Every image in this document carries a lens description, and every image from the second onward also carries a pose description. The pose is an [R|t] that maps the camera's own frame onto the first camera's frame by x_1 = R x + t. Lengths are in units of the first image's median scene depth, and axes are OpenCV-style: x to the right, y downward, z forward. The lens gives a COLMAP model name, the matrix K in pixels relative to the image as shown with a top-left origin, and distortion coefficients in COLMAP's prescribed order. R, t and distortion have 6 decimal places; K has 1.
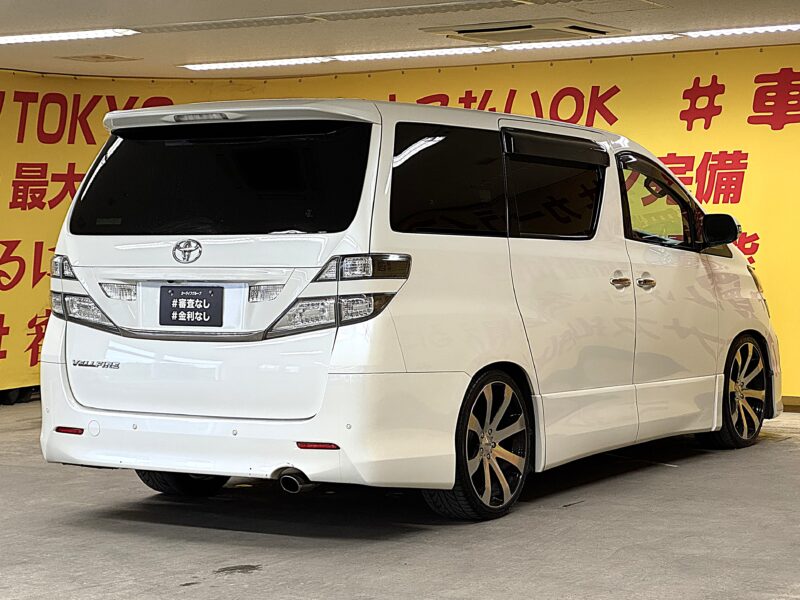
lens RADIAL K [[1788.7, 0, 401.5], [0, 1788.7, 311.4], [0, 0, 1]] dist [0.135821, 0.358936]
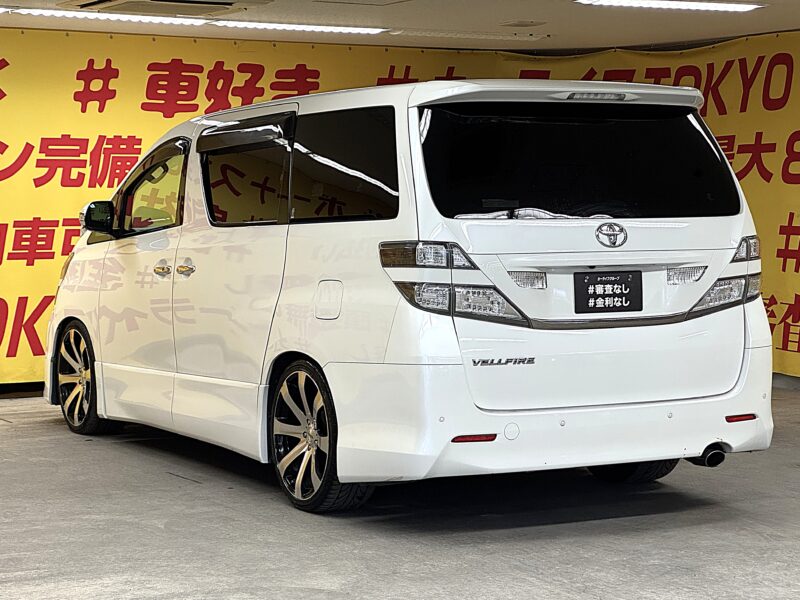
lens RADIAL K [[1750.8, 0, 400.0], [0, 1750.8, 300.0], [0, 0, 1]] dist [0.116041, 0.743027]
pose [[0.502799, -0.041387, 0.863412, -0.987225], [0.038672, 0.998930, 0.025363, -0.026770], [-0.863538, 0.020638, 0.503862, 0.617255]]
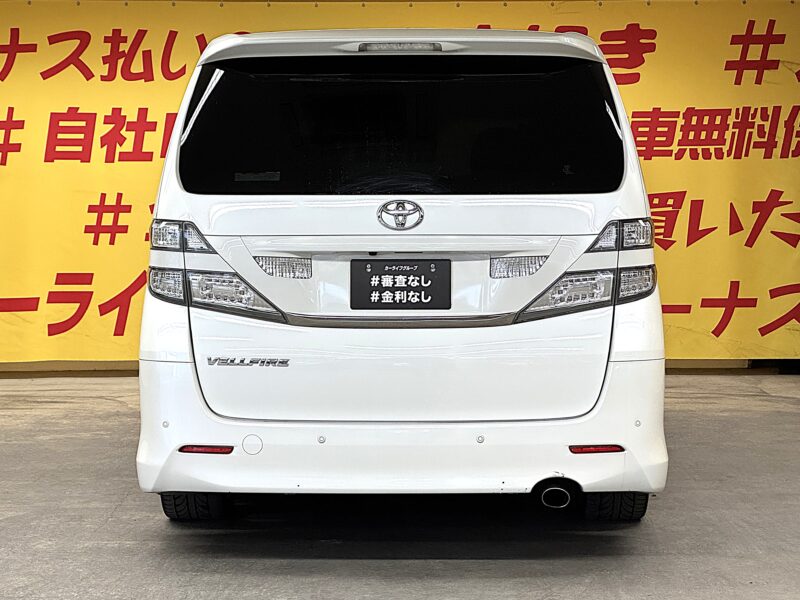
lens RADIAL K [[1750.8, 0, 400.0], [0, 1750.8, 300.0], [0, 0, 1]] dist [0.116041, 0.743027]
pose [[0.861128, -0.026818, 0.507680, -0.510945], [0.017621, 0.999582, 0.022914, -0.013724], [-0.508082, -0.010786, 0.861241, 0.327680]]
